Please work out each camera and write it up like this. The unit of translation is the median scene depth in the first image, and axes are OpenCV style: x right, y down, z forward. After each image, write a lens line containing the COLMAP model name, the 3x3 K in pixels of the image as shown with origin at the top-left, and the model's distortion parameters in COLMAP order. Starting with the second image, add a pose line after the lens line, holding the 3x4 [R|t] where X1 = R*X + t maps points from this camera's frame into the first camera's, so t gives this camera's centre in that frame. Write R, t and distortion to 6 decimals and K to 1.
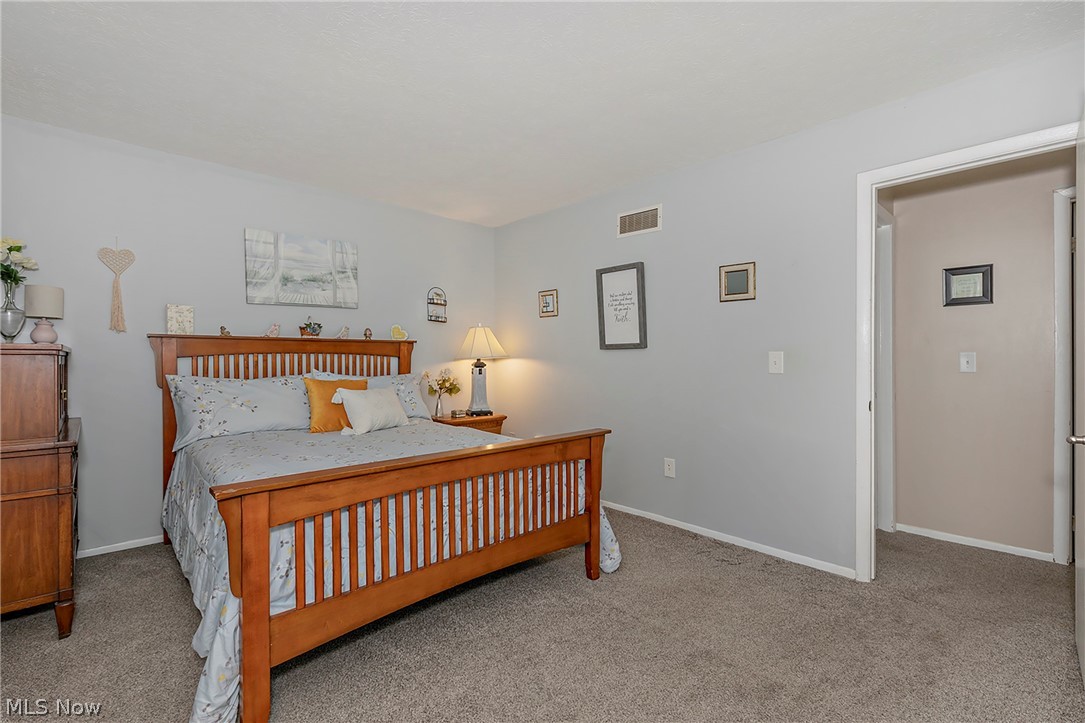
lens RADIAL K [[493.4, 0, 535.3], [0, 493.4, 357.9], [0, 0, 1]] dist [-0.000464, -0.000085]
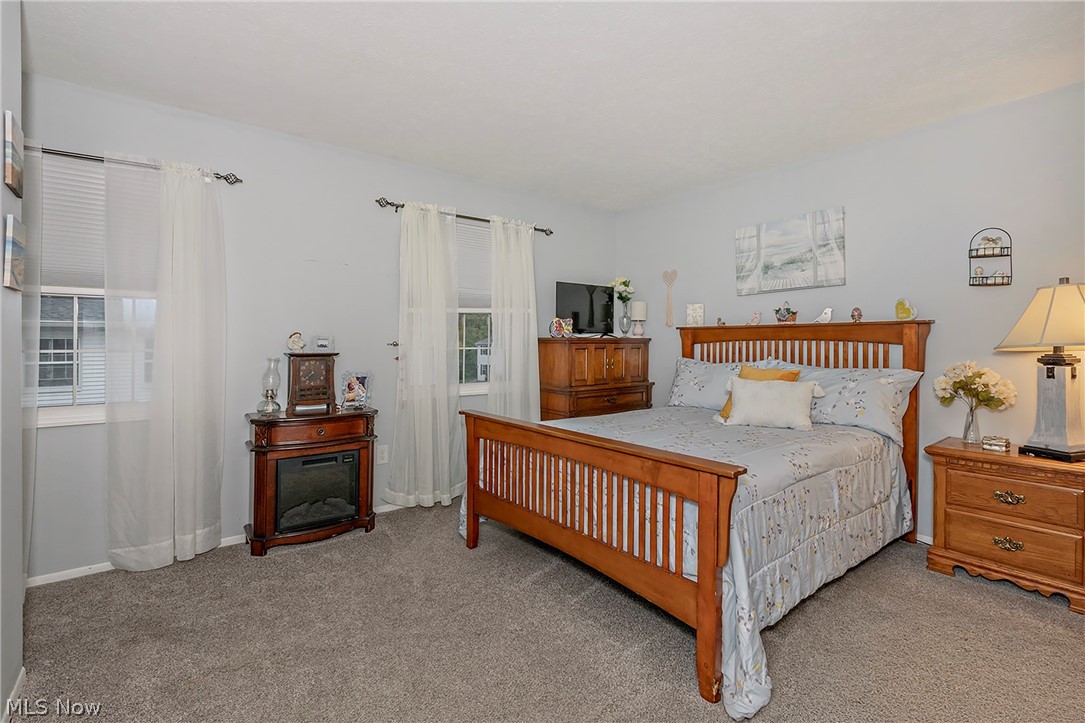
lens RADIAL K [[493.4, 0, 536.9], [0, 493.4, 351.1], [0, 0, 1]] dist [-0.000464, -0.000085]
pose [[-0.098710, 0.011920, -0.995045, 0.535949], [-0.008604, 0.999881, 0.012831, 0.003495], [0.995079, 0.009828, -0.098595, 0.612615]]
